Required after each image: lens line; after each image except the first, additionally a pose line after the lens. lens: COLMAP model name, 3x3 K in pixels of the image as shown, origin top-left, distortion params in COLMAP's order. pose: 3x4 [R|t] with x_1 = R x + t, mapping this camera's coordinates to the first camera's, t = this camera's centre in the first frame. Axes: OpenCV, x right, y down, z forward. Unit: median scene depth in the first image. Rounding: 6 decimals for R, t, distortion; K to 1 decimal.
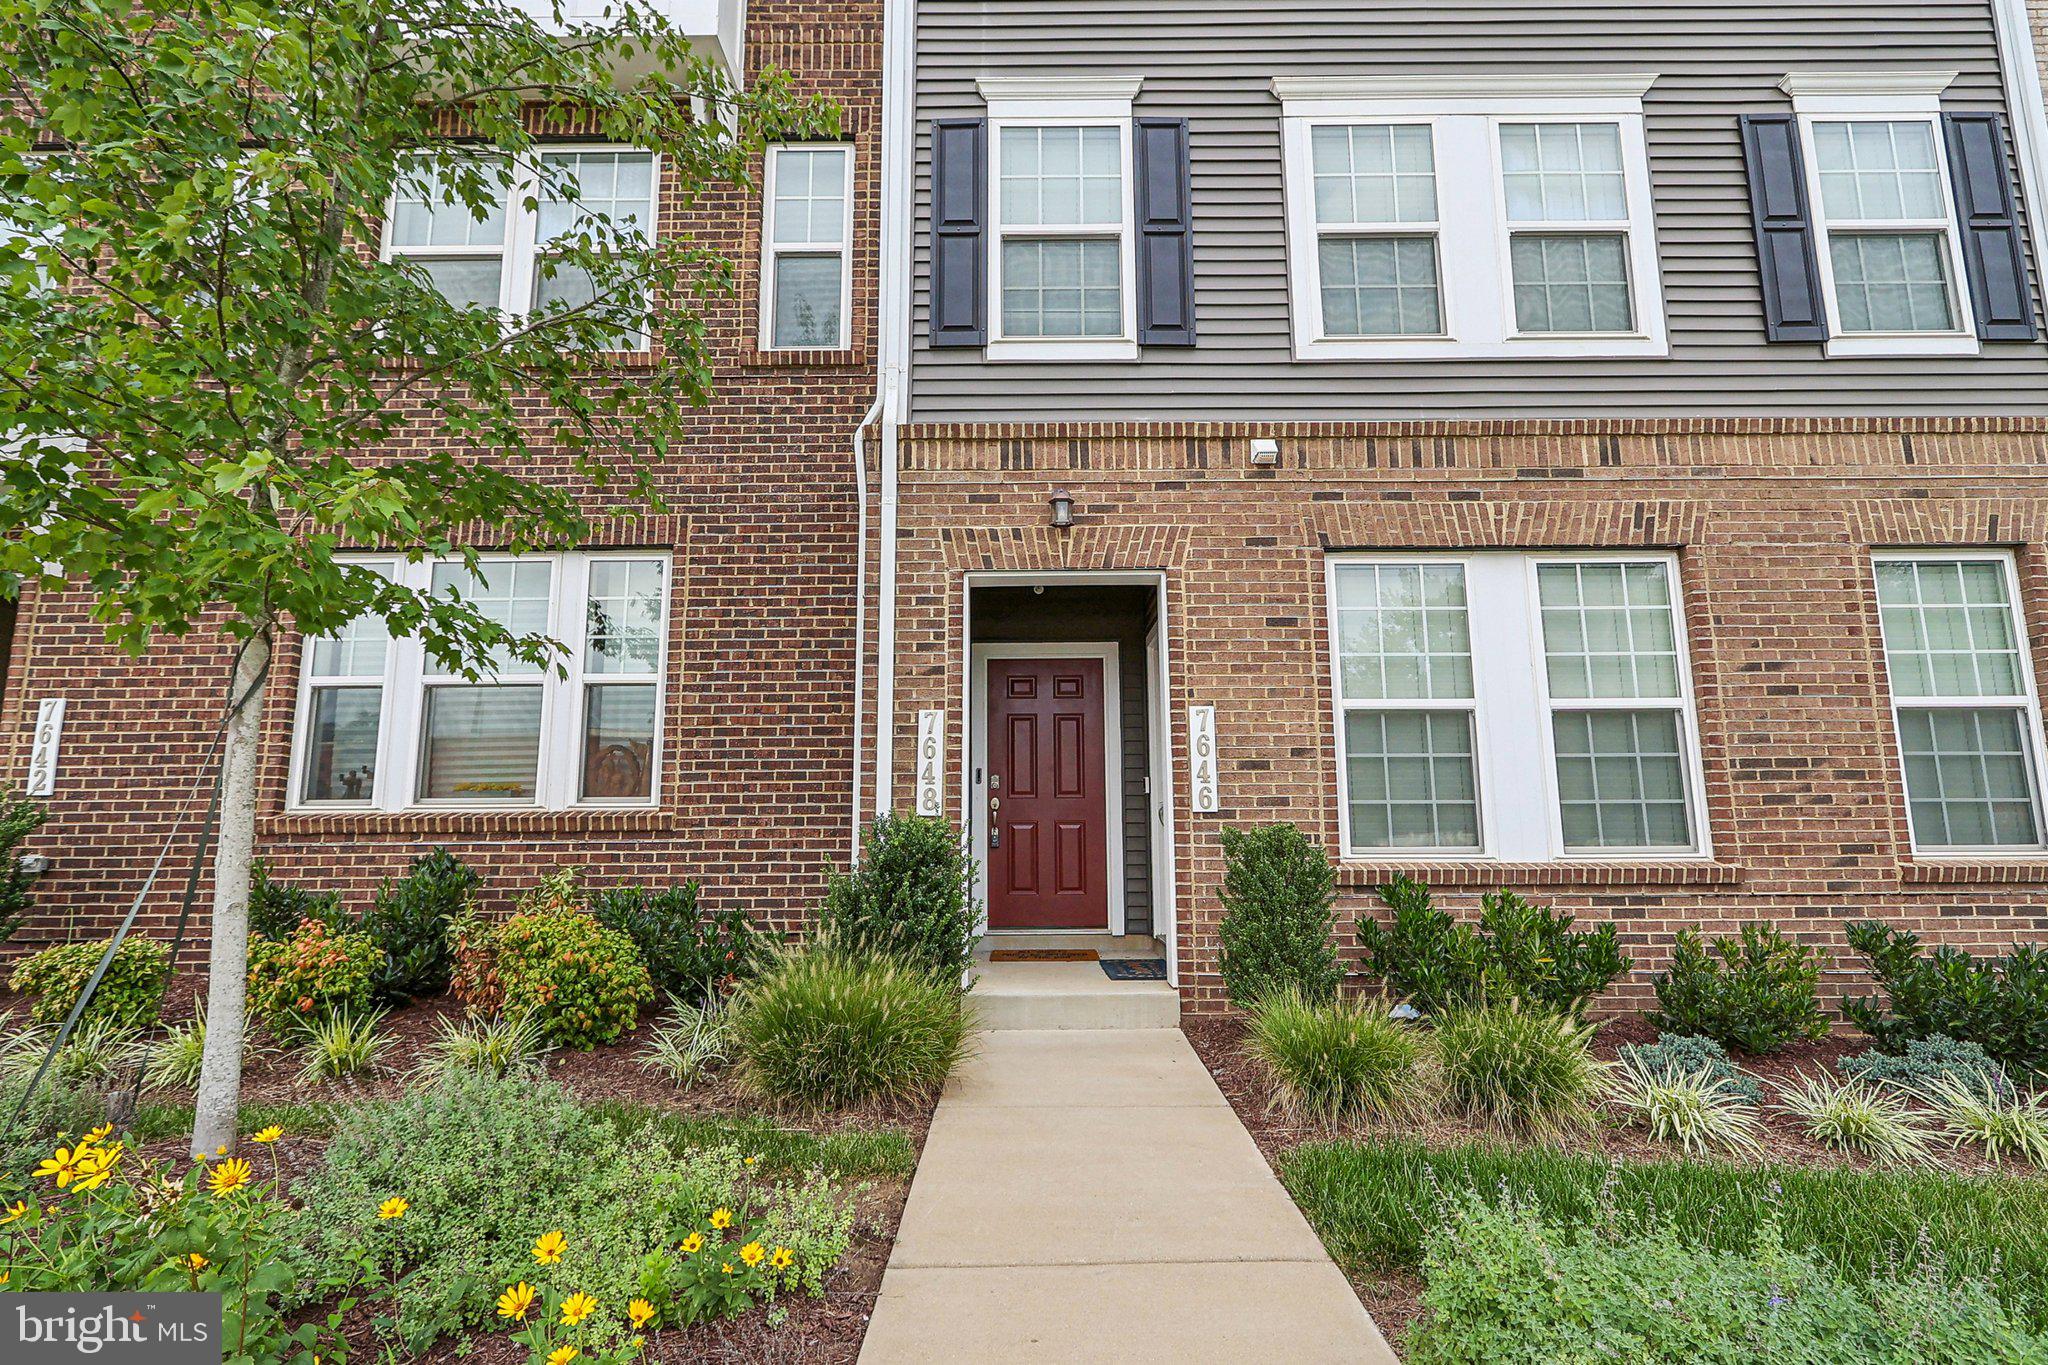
lens RADIAL K [[962.0, 0, 1029.3], [0, 962.0, 684.7], [0, 0, 1]] dist [0.001390, 0.000032]
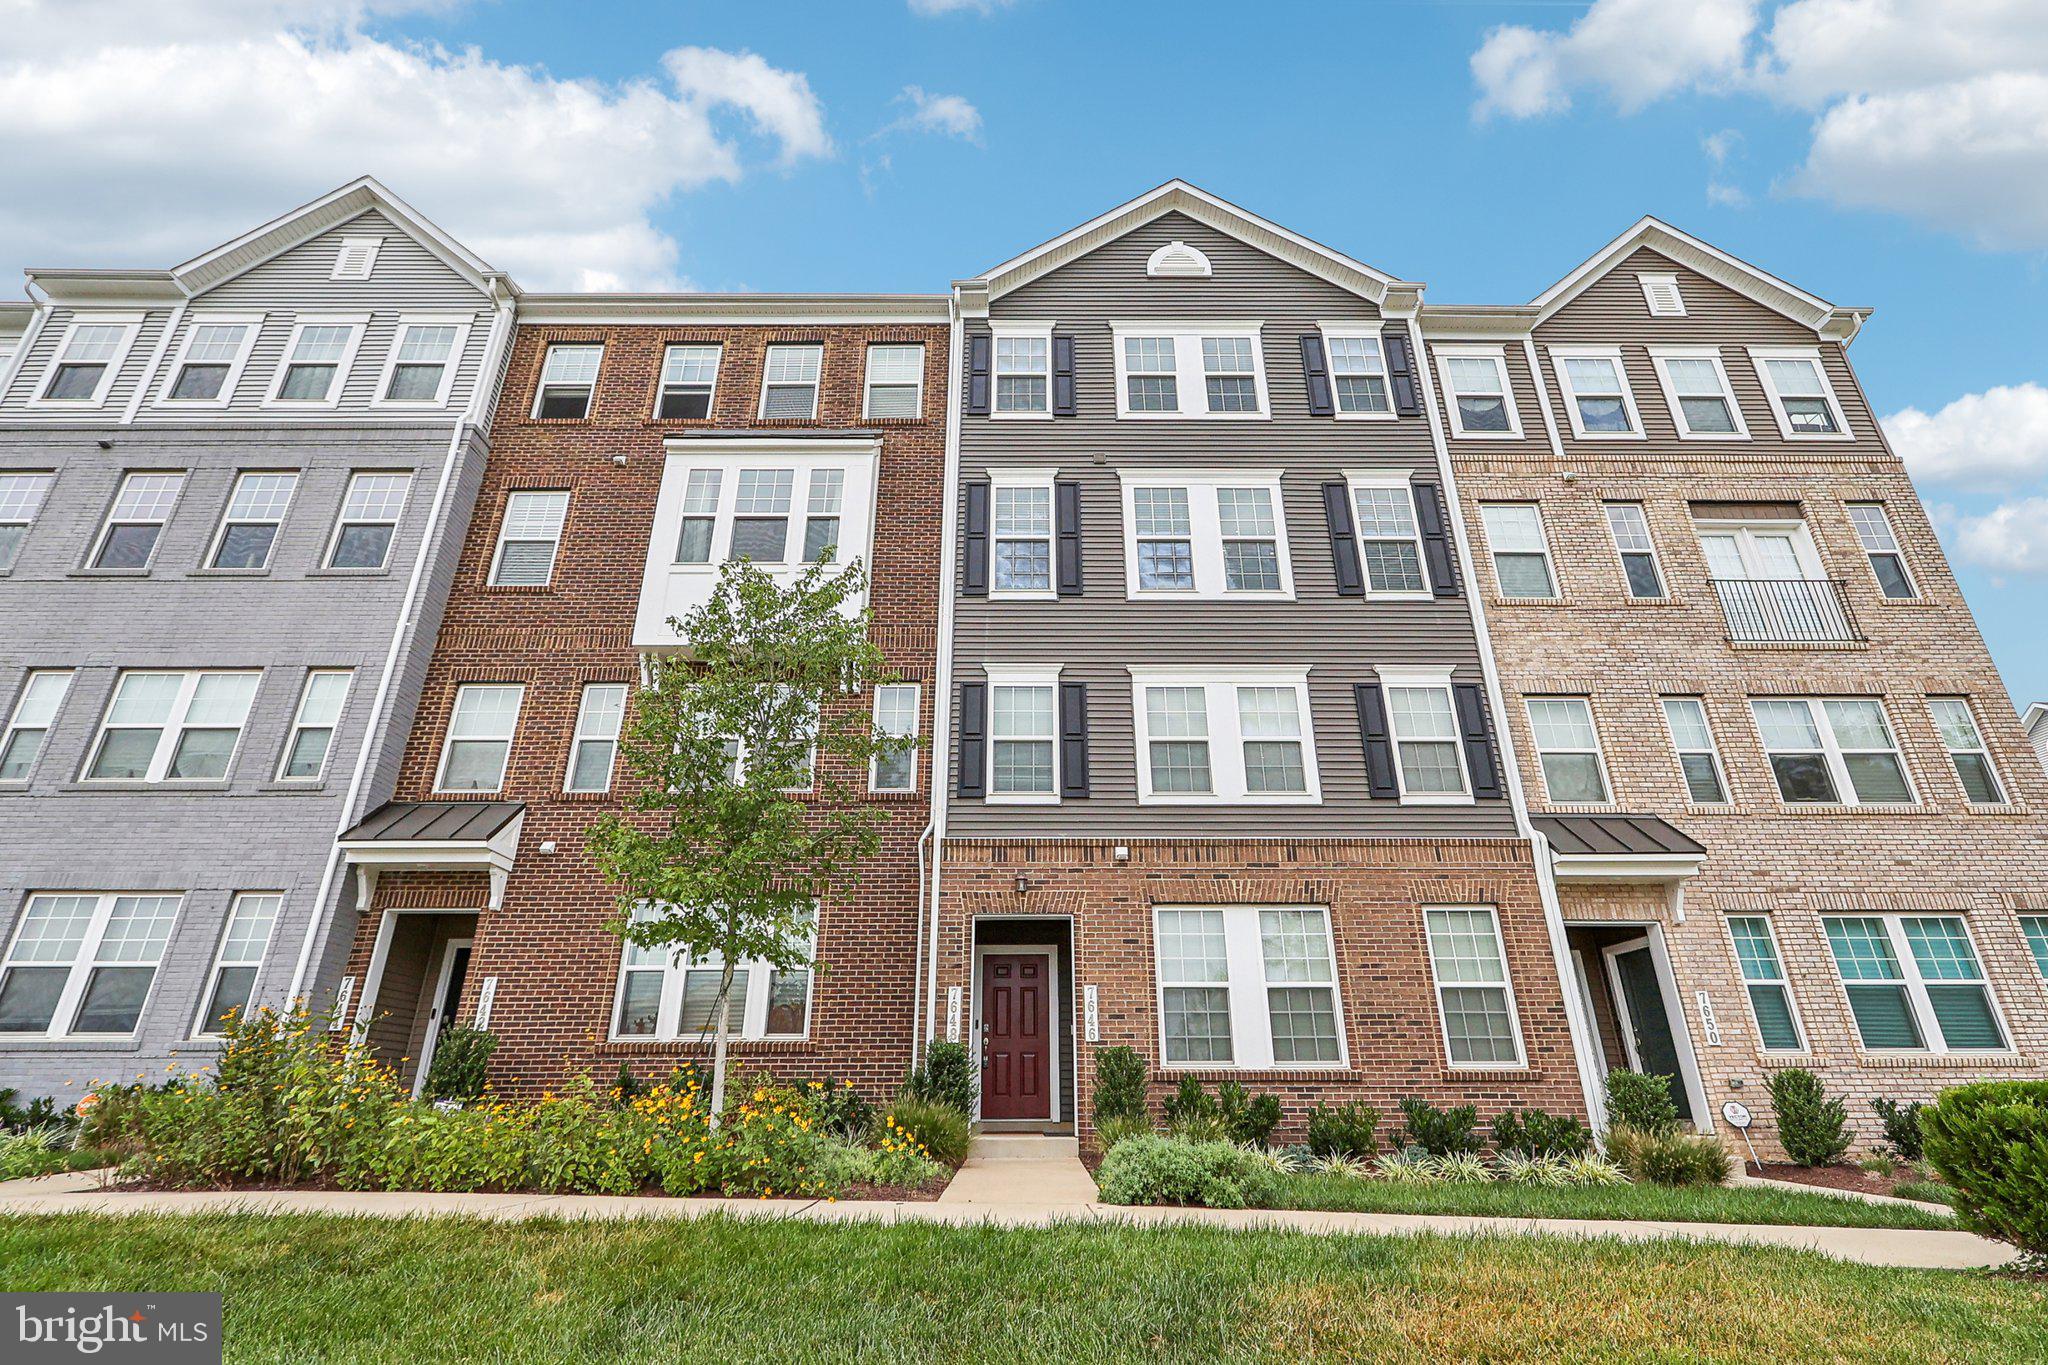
lens RADIAL K [[962.0, 0, 1026.4], [0, 962.0, 677.3], [0, 0, 1]] dist [0.001390, 0.000032]
pose [[0.999978, 0.005883, 0.002966, 0.034997], [-0.004881, 0.963841, -0.266433, -0.058156], [-0.004427, 0.266413, 0.963849, -1.046423]]
